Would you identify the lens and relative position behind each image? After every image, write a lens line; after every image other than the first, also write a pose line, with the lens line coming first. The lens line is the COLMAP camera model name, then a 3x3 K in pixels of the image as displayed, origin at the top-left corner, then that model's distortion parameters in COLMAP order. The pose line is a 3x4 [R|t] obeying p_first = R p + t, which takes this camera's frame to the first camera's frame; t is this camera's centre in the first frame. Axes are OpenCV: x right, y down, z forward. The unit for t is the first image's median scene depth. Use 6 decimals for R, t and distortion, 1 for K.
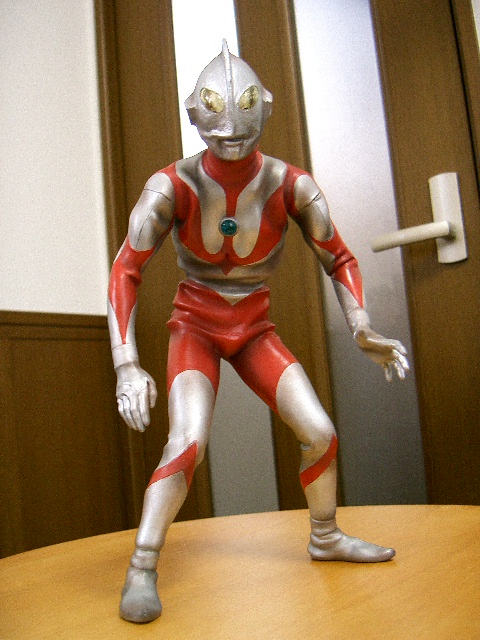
lens RADIAL K [[759.2, 0, 240.0], [0, 759.2, 320.0], [0, 0, 1]] dist [-0.167471, -0.012009]
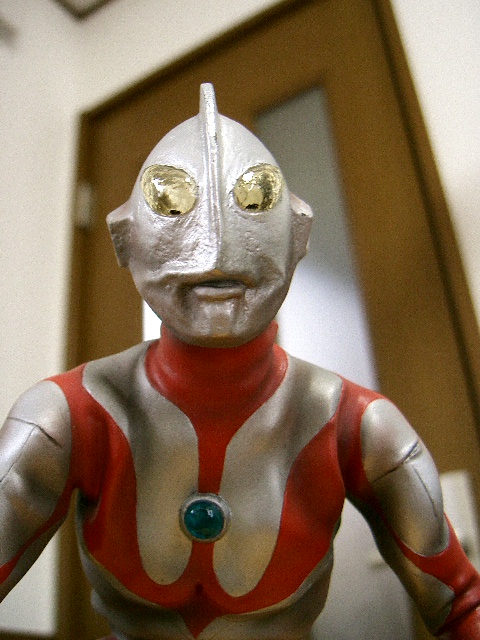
lens RADIAL K [[726.0, 0, 239.6], [0, 726.0, 346.0], [0, 0, 1]] dist [-0.116984, 0.011676]
pose [[0.999792, 0.020393, 0.000129, 0.002323], [-0.018912, 0.929542, -0.368230, -0.067960], [-0.007629, 0.368151, 0.929735, 0.616195]]
